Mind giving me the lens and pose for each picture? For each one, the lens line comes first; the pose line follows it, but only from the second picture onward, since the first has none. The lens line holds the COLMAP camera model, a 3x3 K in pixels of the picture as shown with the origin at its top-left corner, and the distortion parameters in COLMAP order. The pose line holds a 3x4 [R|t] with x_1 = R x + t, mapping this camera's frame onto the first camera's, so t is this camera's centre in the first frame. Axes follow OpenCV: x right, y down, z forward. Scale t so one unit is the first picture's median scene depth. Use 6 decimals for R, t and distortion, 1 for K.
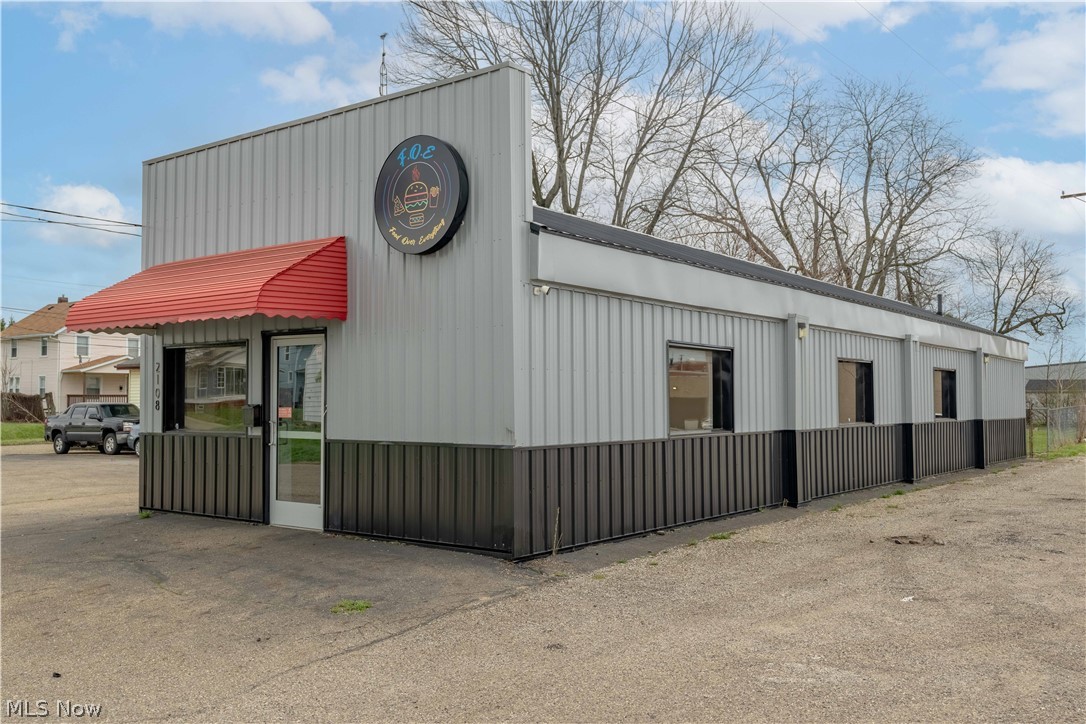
lens RADIAL K [[996.9, 0, 543.0], [0, 996.9, 362.0], [0, 0, 1]] dist [-0.012627, -0.003787]
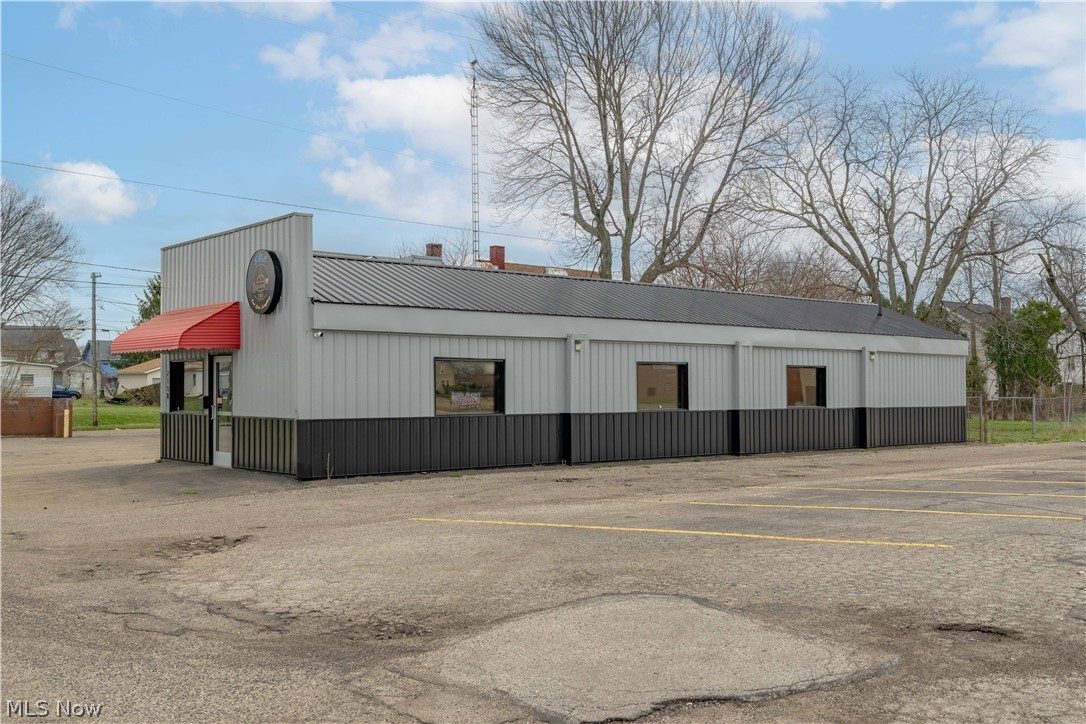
lens RADIAL K [[1096.6, 0, 543.0], [0, 1096.6, 362.0], [0, 0, 1]] dist [-0.012839, -0.010121]
pose [[0.976431, -0.005489, -0.215761, 0.702047], [0.009022, 0.999841, 0.015392, -0.040650], [0.215642, -0.016976, 0.976325, -0.738689]]
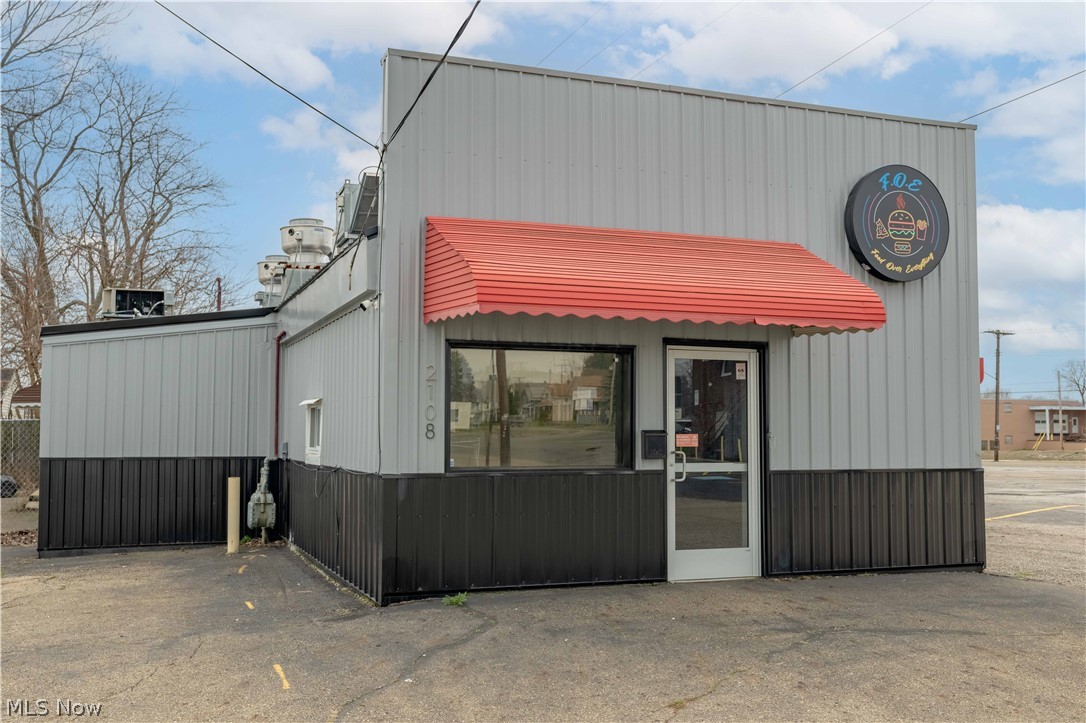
lens RADIAL K [[1062.5, 0, 543.0], [0, 1062.5, 361.5], [0, 0, 1]] dist [-0.008124, -0.007213]
pose [[0.527443, 0.059234, 0.847523, -1.056018], [-0.038429, 0.998209, -0.045850, 0.030600], [-0.848721, -0.008387, 0.528775, 0.638908]]
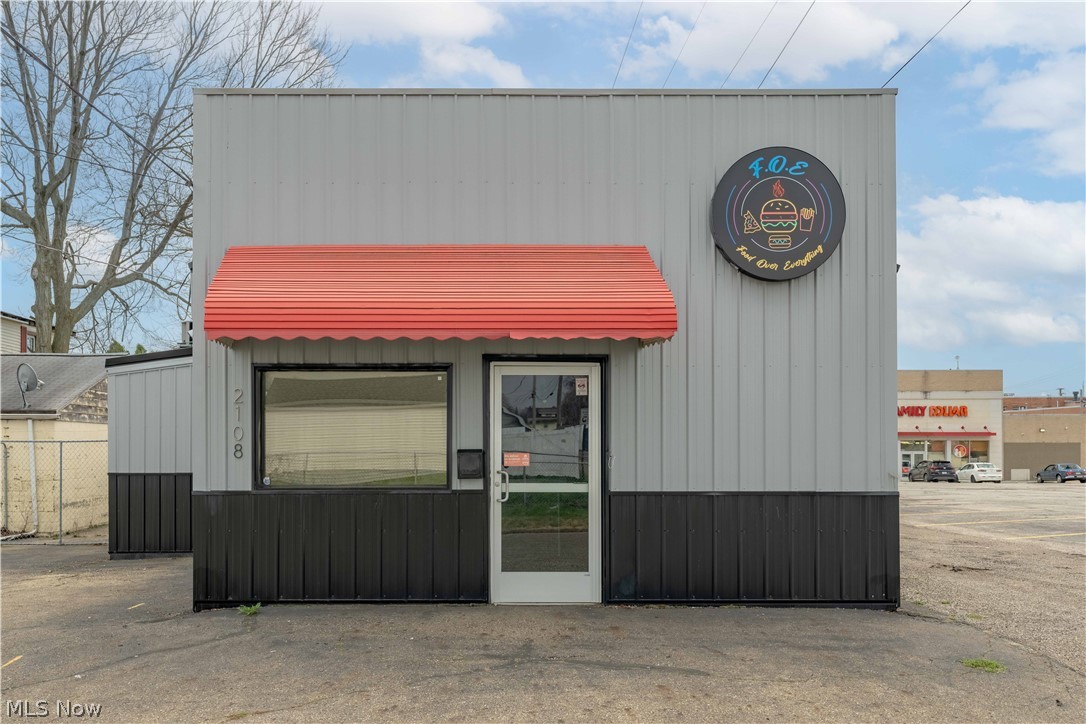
lens RADIAL K [[1084.2, 0, 539.9], [0, 1084.2, 439.4], [0, 0, 1]] dist [-0.008805, -0.010751]
pose [[0.788950, 0.004052, 0.614444, -0.767948], [-0.025908, 0.999308, 0.026675, 0.011512], [-0.613911, -0.036965, 0.788509, 0.312969]]
